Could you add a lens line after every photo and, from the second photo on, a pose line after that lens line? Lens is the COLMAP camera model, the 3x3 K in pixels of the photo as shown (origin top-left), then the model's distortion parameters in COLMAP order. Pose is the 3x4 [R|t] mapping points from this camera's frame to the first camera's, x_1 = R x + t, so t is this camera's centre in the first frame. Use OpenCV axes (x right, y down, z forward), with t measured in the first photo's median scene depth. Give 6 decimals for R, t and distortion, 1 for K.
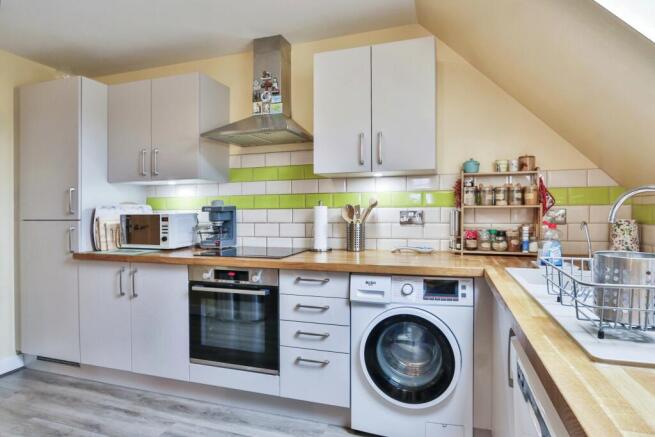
lens RADIAL K [[326.5, 0, 327.5], [0, 326.5, 218.5], [0, 0, 1]] dist [-0.002615, -0.000271]
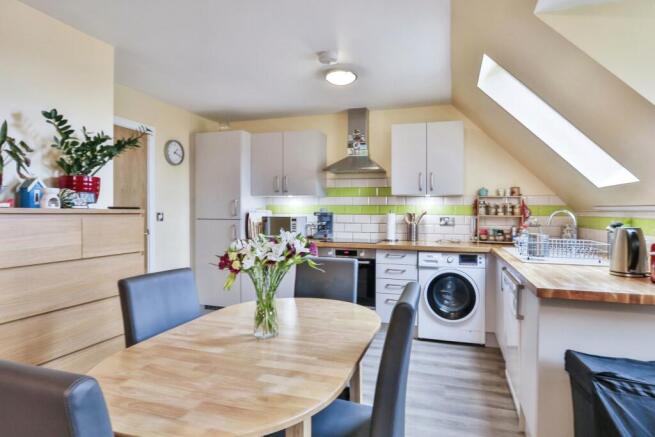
lens RADIAL K [[343.0, 0, 328.0], [0, 343.0, 210.6], [0, 0, 1]] dist [-0.000906, 0.000054]
pose [[0.999766, 0.017583, 0.012629, -0.393716], [-0.017177, 0.999353, -0.031605, 0.008103], [-0.013177, 0.031381, 0.999421, -0.782381]]
